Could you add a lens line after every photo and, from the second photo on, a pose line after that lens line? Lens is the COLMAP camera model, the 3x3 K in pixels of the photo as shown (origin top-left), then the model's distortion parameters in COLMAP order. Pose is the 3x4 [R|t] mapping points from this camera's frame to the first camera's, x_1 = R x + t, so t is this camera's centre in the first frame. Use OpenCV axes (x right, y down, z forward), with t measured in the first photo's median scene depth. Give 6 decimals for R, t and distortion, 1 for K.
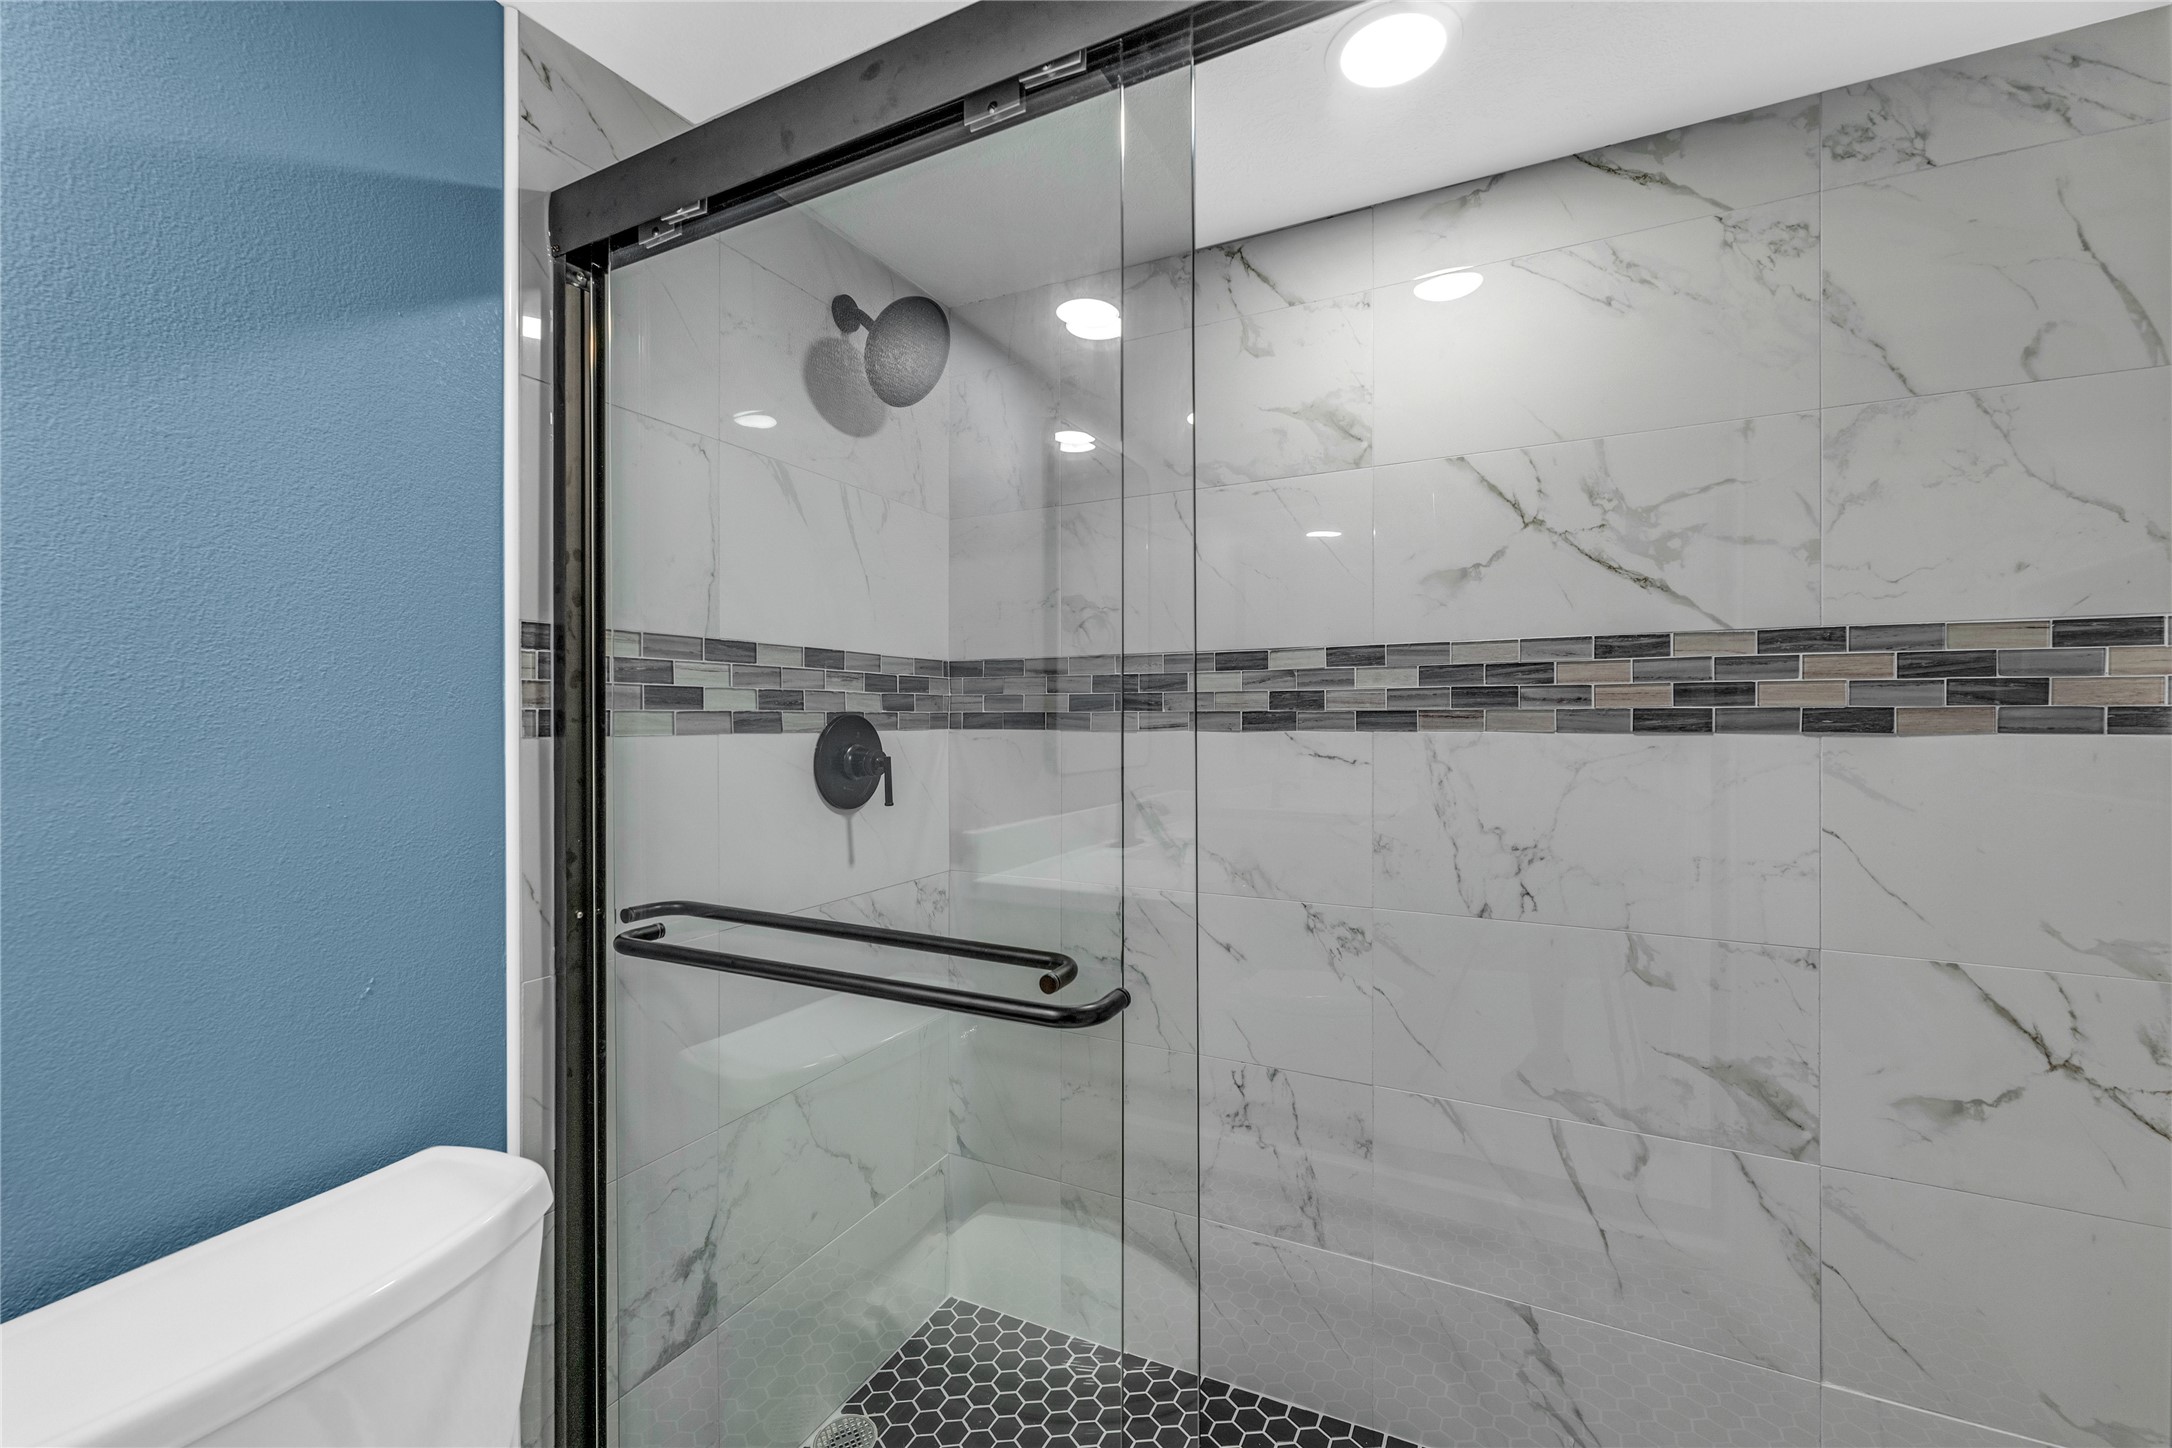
lens RADIAL K [[939.7, 0, 1087.5], [0, 939.7, 719.2], [0, 0, 1]] dist [0.002982, 0.000271]
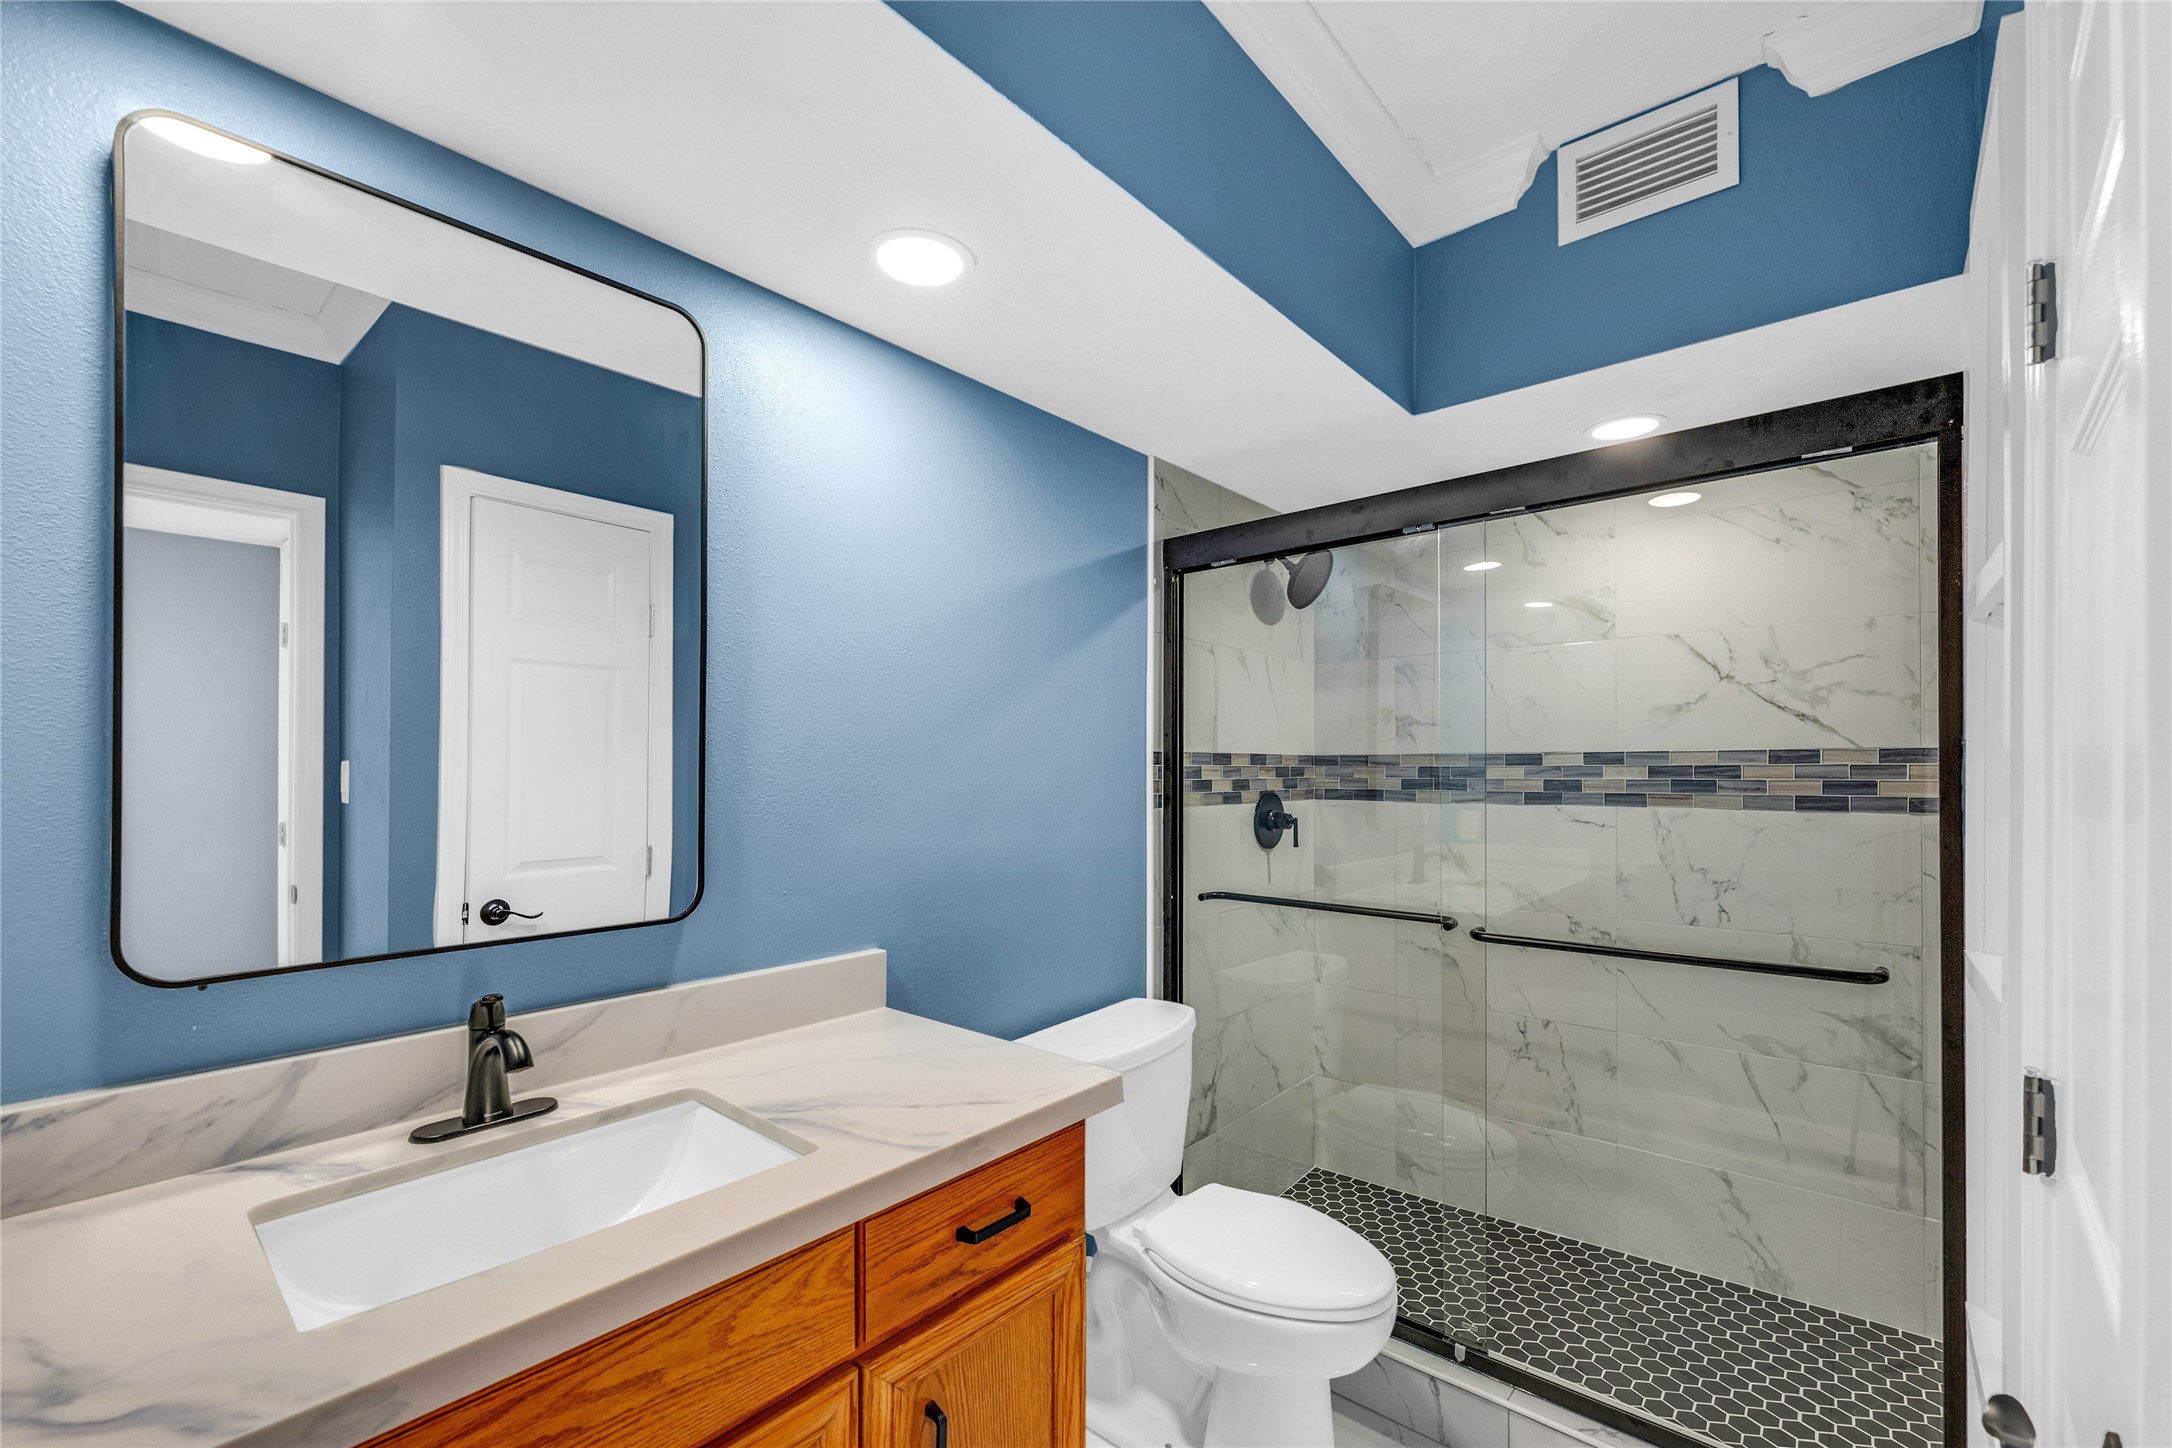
lens RADIAL K [[939.7, 0, 1076.1], [0, 939.7, 762.1], [0, 0, 1]] dist [0.002982, 0.000271]
pose [[0.971502, 0.000341, -0.237031, -0.218105], [-0.002653, 0.999952, -0.009432, -0.047494], [0.237017, 0.009792, 0.971456, -0.806416]]
